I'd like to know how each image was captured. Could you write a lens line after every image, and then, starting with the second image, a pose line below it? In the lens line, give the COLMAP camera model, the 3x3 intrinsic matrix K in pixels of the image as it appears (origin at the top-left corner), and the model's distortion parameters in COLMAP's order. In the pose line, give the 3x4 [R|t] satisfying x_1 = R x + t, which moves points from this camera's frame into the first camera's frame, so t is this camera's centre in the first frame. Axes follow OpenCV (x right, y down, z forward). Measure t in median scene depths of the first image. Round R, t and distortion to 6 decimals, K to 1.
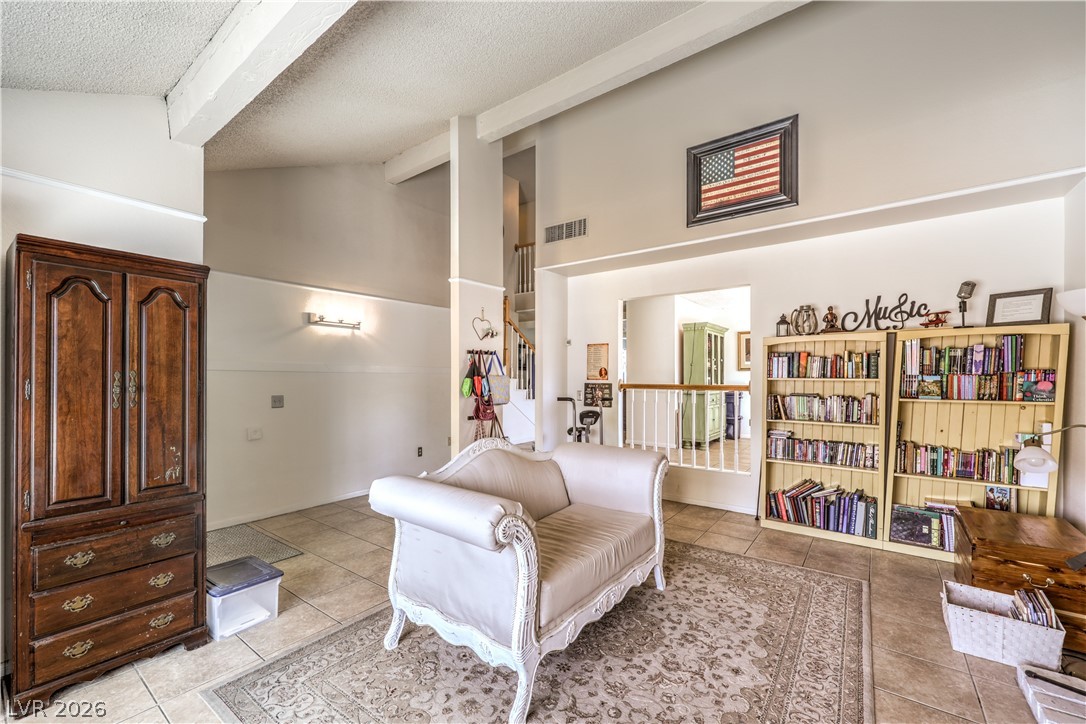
lens RADIAL K [[437.7, 0, 540.5], [0, 437.7, 380.0], [0, 0, 1]] dist [-0.005752, 0.000643]
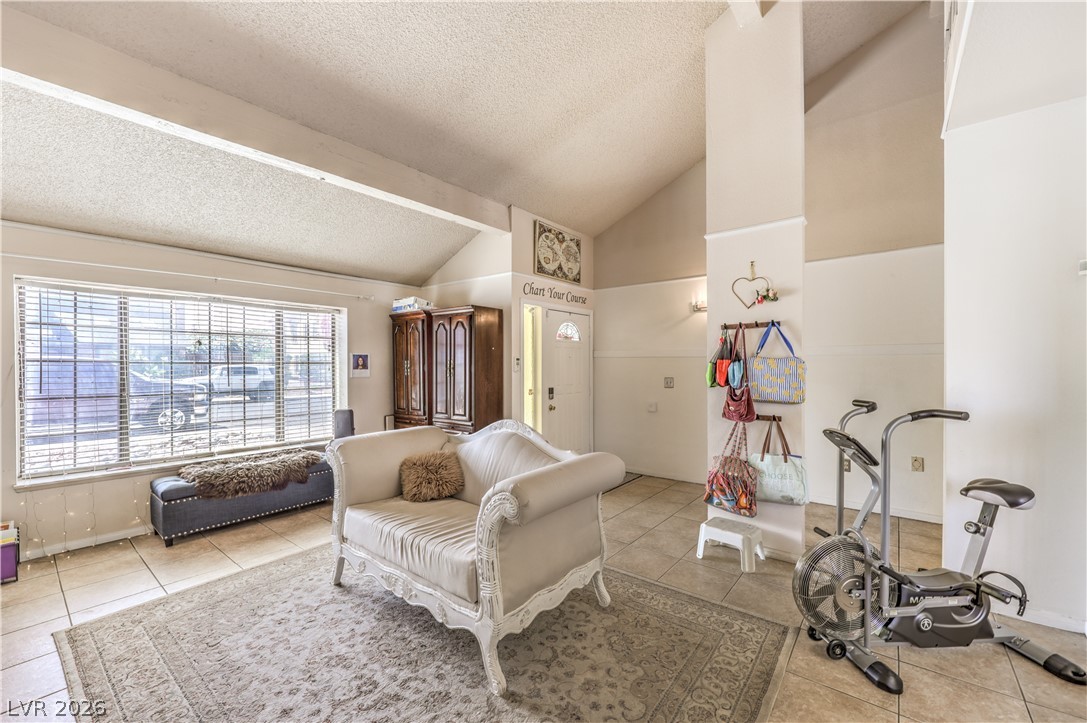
lens RADIAL K [[438.1, 0, 548.8], [0, 438.1, 365.0], [0, 0, 1]] dist [-0.005752, 0.000643]
pose [[-0.023819, 0.001811, -0.999715, 0.469564], [-0.000262, 0.999998, 0.001818, -0.000176], [0.999716, 0.000305, -0.023819, 0.561174]]
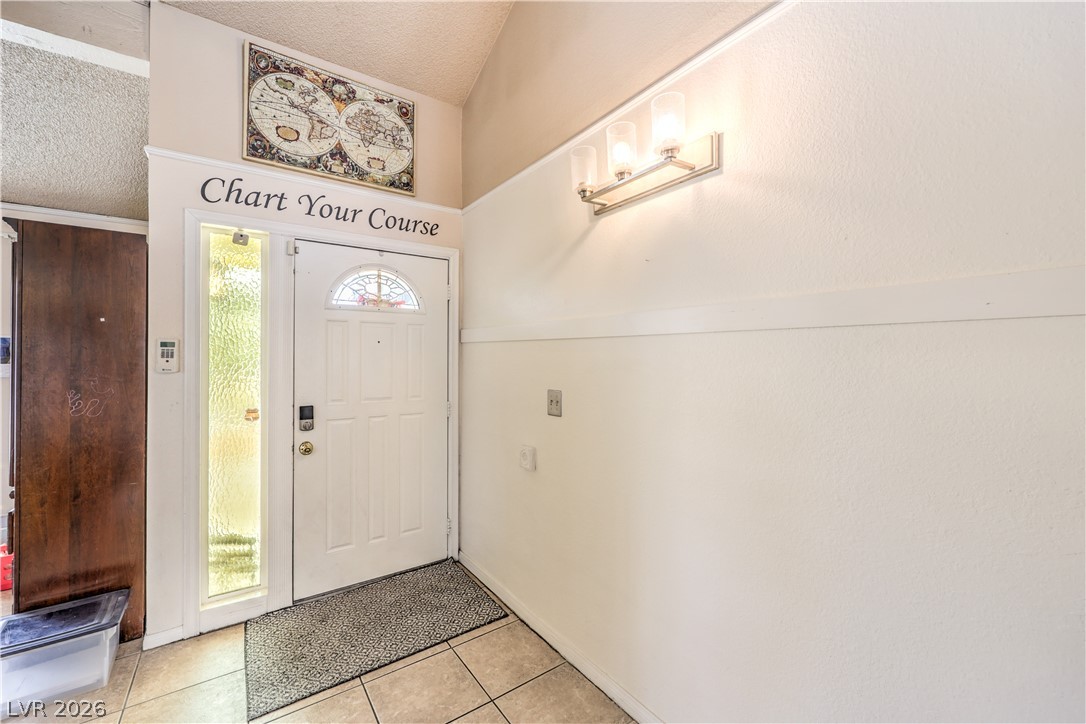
lens RADIAL K [[437.7, 0, 545.3], [0, 437.7, 353.2], [0, 0, 1]] dist [-0.005752, 0.000643]
pose [[-0.296040, -0.005404, -0.955160, -0.114808], [-0.004150, 0.999982, -0.004372, -0.002093], [0.955166, 0.002670, -0.296057, 0.902717]]
